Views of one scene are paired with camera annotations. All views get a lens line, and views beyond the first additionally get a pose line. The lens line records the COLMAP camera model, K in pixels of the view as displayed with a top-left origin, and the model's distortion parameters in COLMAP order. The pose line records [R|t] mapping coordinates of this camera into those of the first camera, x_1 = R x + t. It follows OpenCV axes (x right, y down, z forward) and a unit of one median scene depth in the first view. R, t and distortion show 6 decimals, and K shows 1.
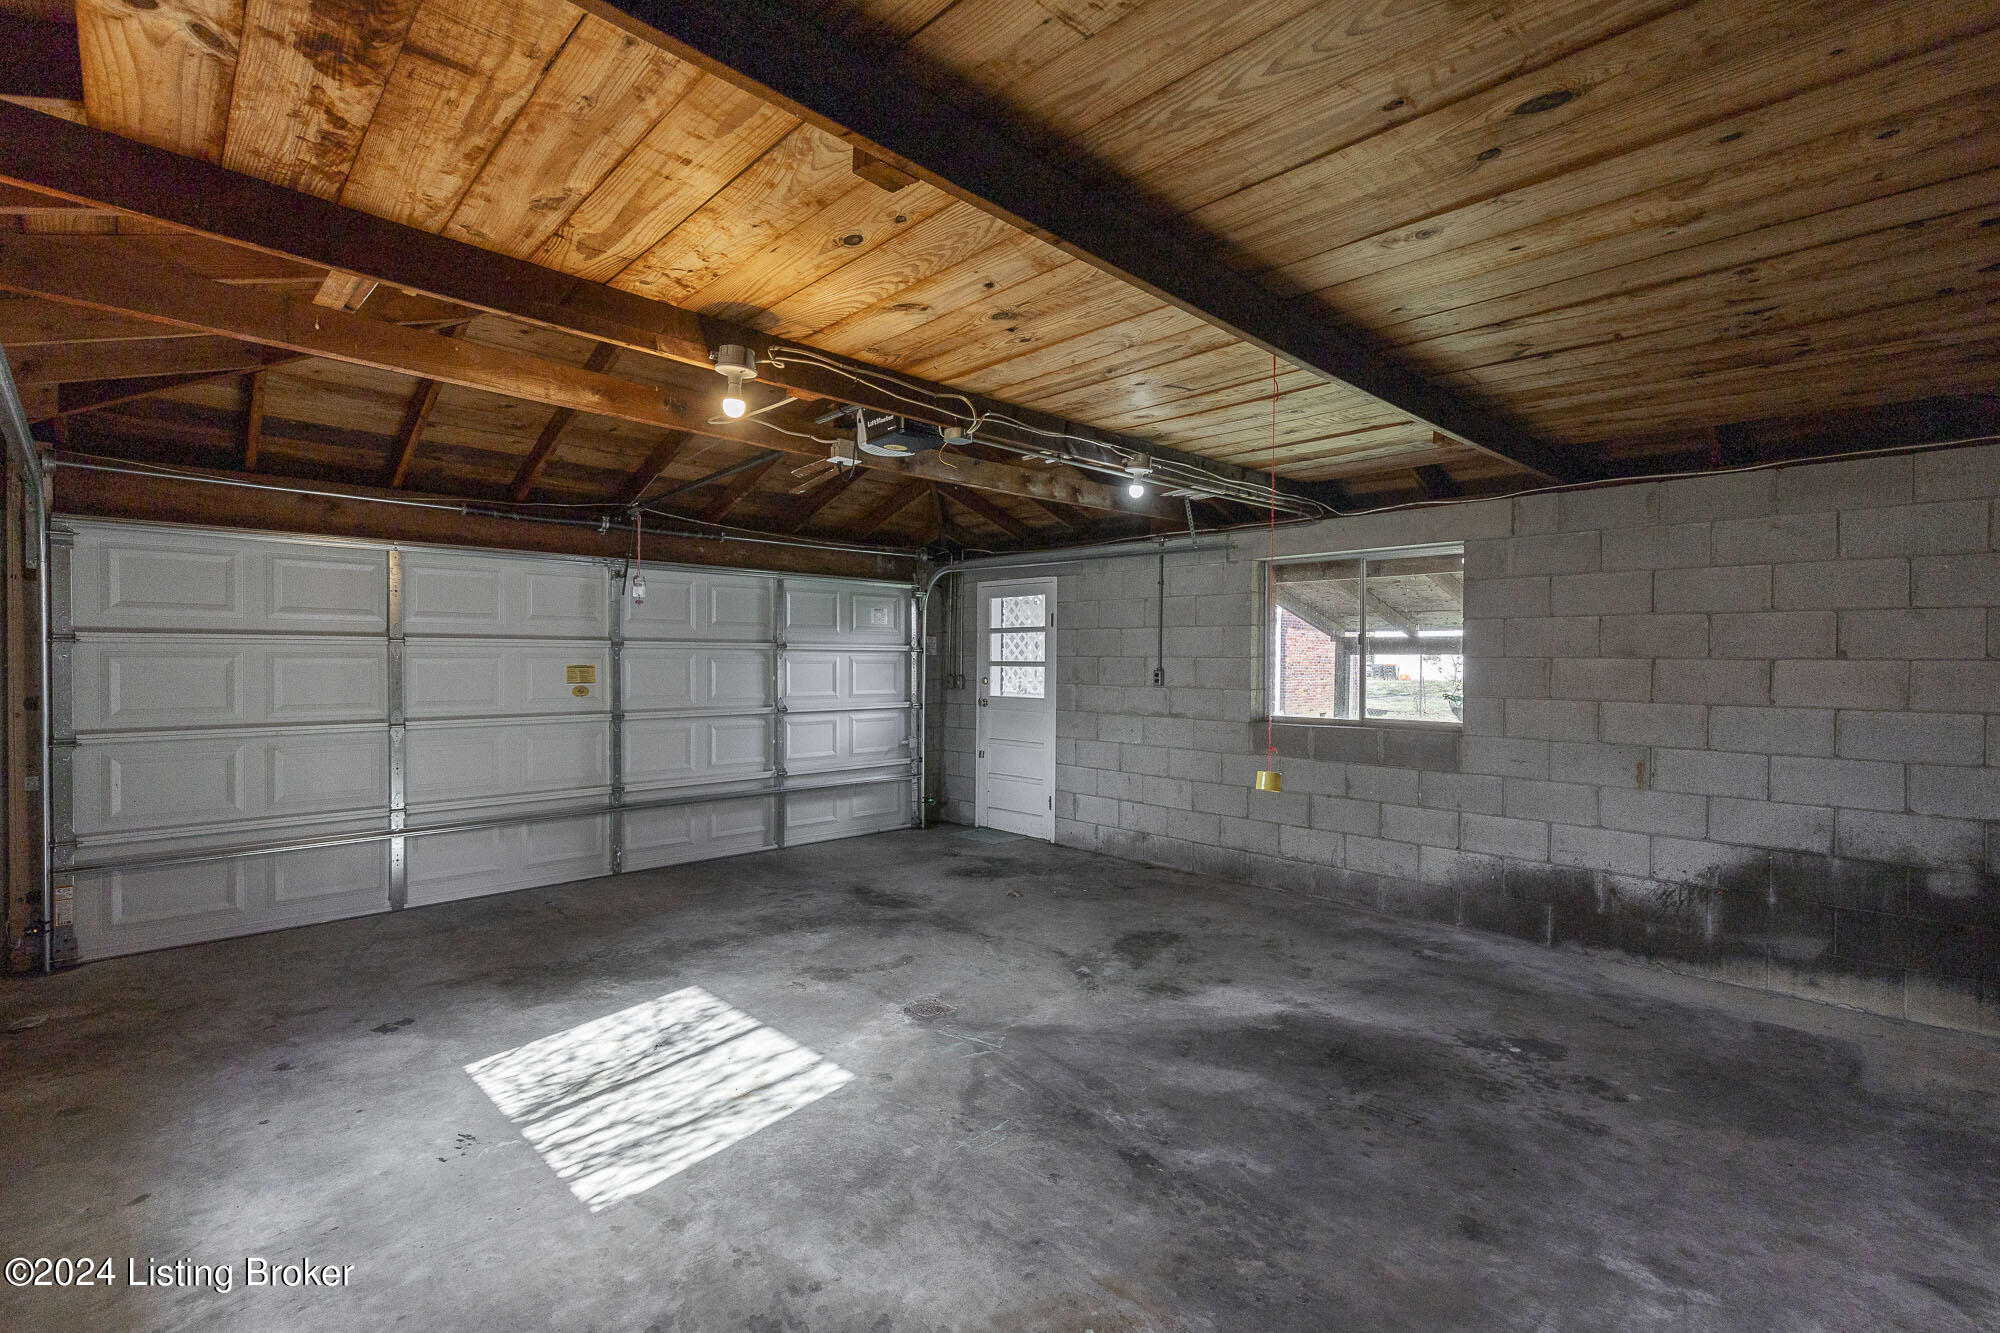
lens RADIAL K [[919.2, 0, 1007.5], [0, 919.2, 672.7], [0, 0, 1]] dist [0.005183, -0.000074]
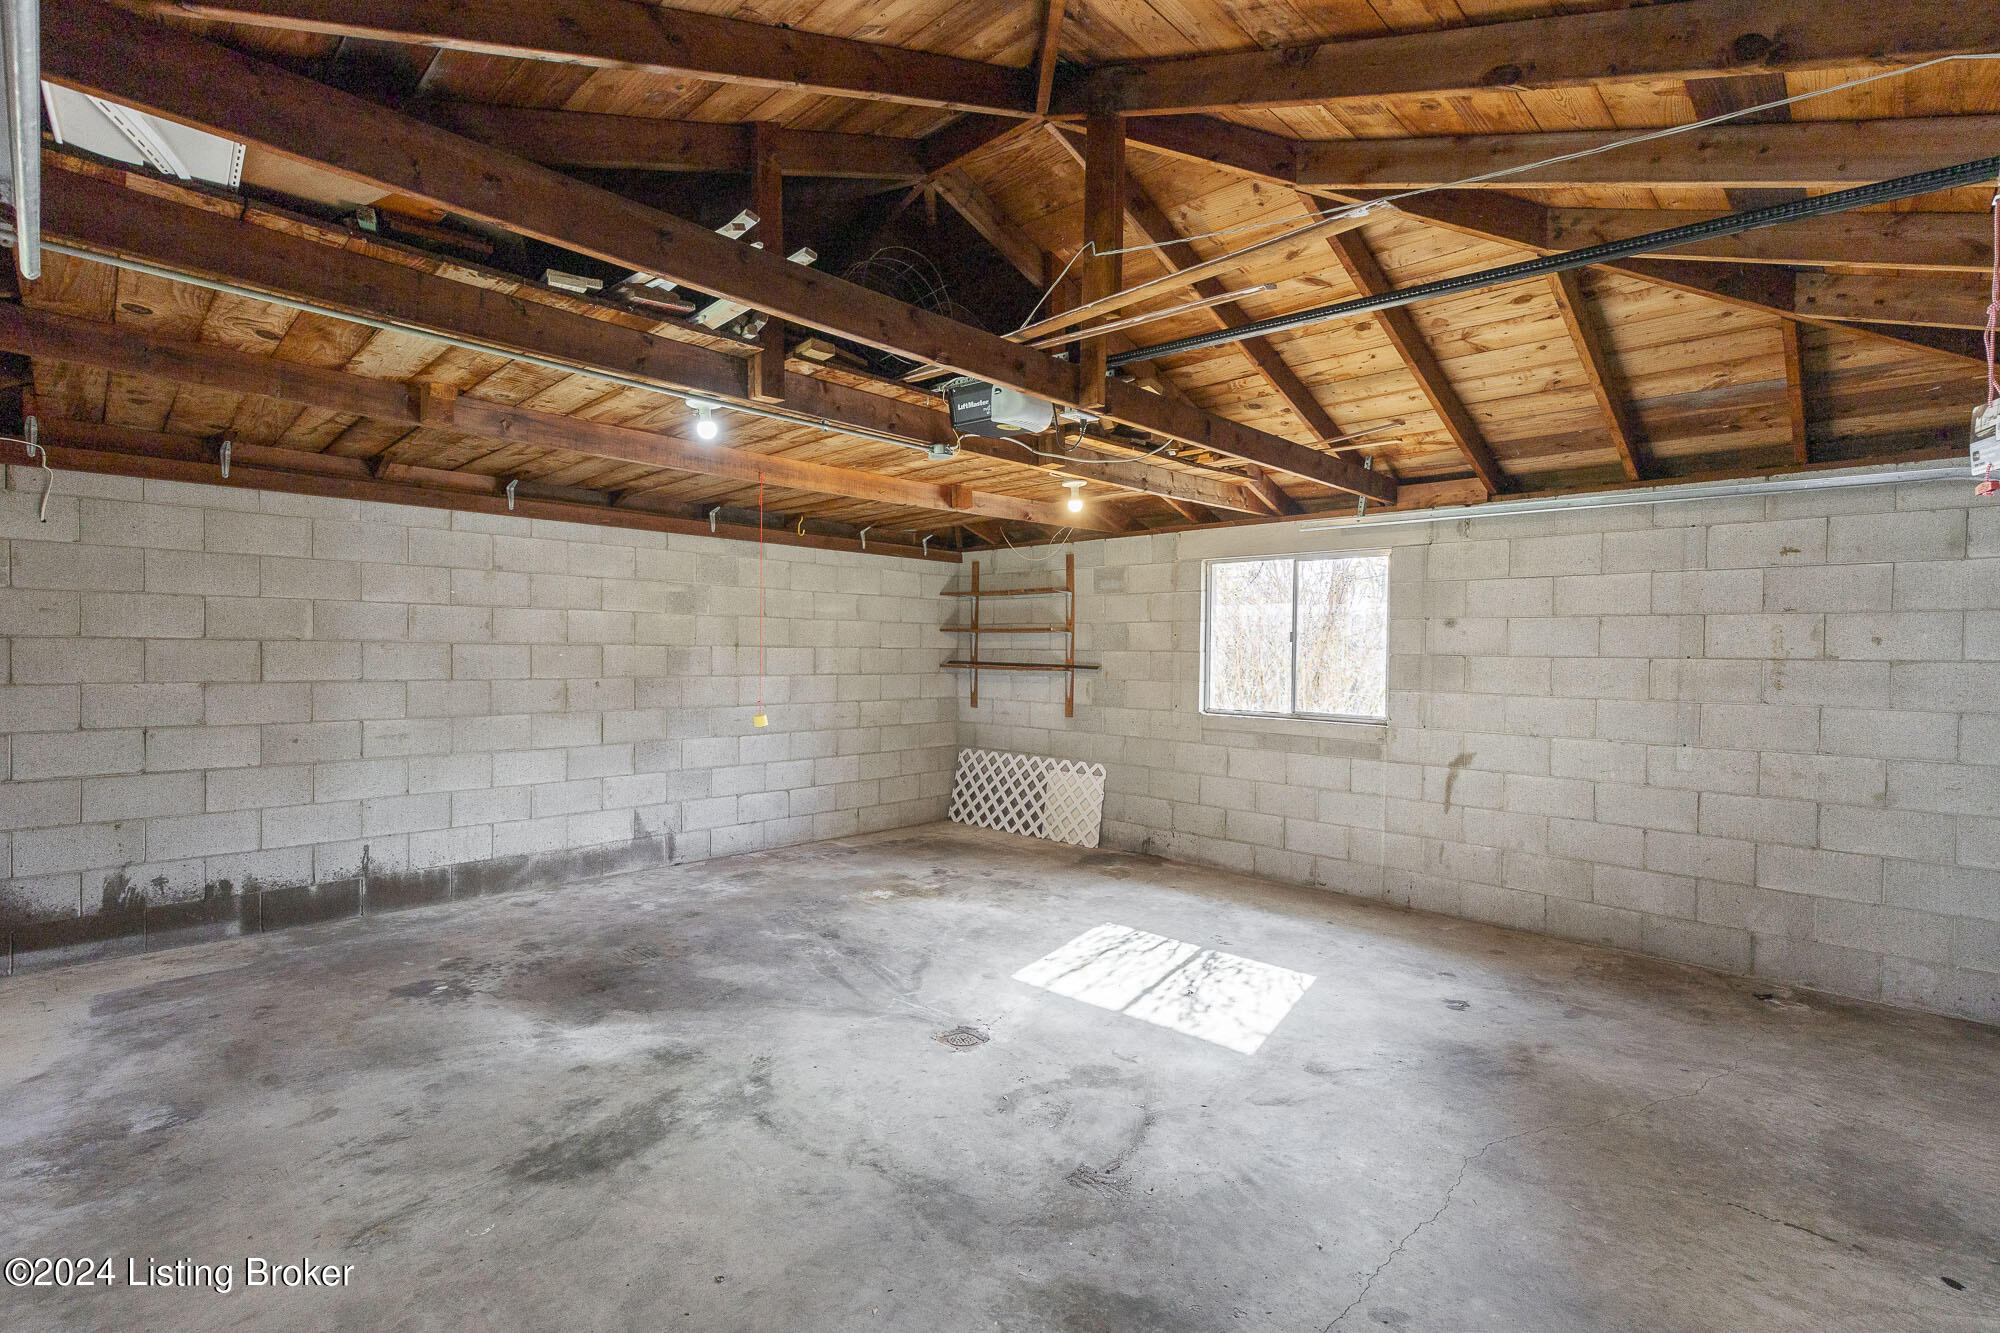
lens RADIAL K [[919.2, 0, 1007.5], [0, 919.2, 672.7], [0, 0, 1]] dist [0.005183, -0.000074]
pose [[-0.999648, -0.017348, -0.020093, -0.117708], [-0.018049, 0.999214, 0.035299, -0.032868], [0.019464, 0.035649, -0.999175, 2.126113]]
